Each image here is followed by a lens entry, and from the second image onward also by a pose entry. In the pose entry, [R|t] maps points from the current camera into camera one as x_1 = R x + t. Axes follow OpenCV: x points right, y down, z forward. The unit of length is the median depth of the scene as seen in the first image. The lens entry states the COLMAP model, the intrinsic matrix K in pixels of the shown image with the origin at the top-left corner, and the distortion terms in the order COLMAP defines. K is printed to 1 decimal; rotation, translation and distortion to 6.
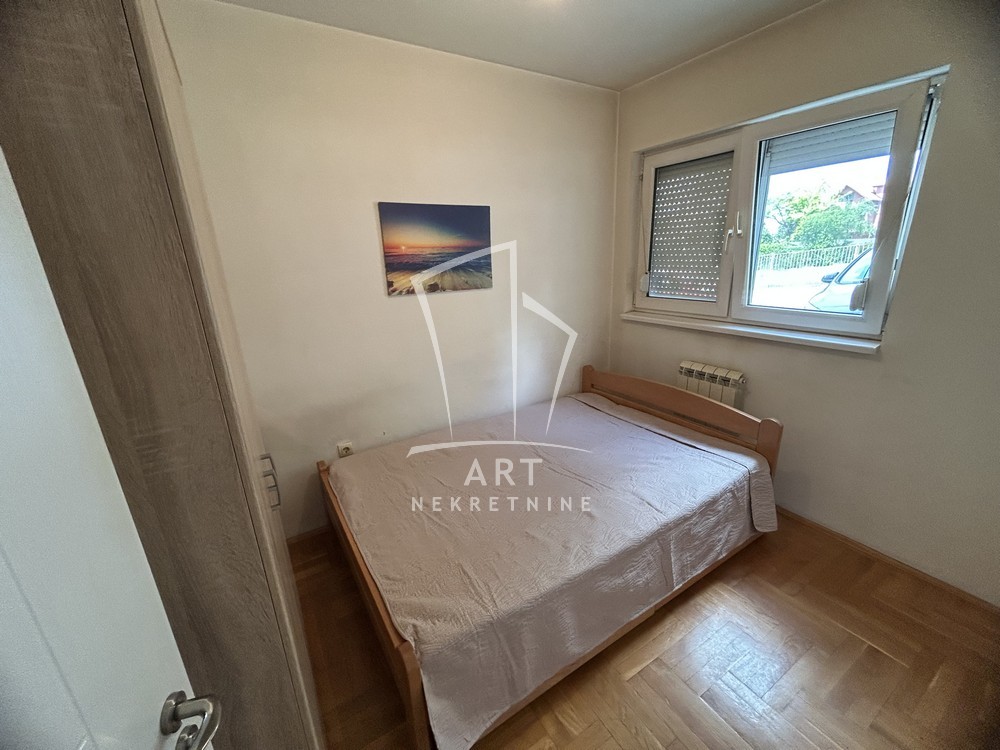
lens RADIAL K [[404.4, 0, 501.0], [0, 404.4, 374.8], [0, 0, 1]] dist [-0.000485, 0.000082]
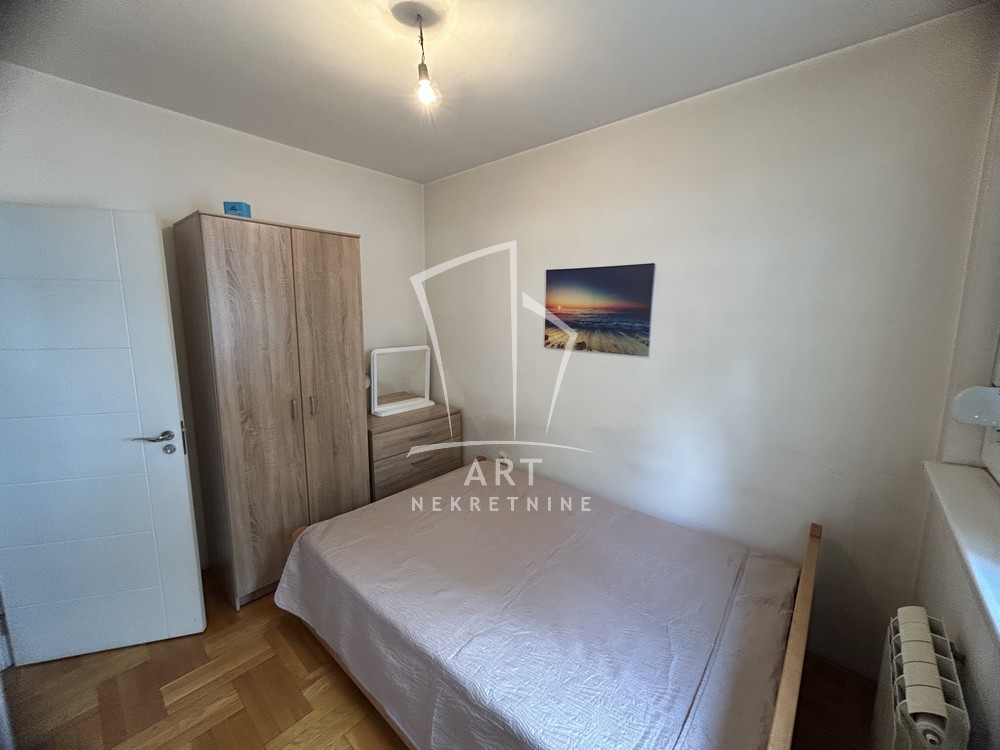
lens RADIAL K [[404.4, 0, 500.7], [0, 404.4, 371.6], [0, 0, 1]] dist [-0.000485, 0.000082]
pose [[0.280673, 0.184313, -0.941940, 0.759497], [-0.296286, 0.950097, 0.097624, -0.196025], [0.912928, 0.251684, 0.321276, 0.509866]]
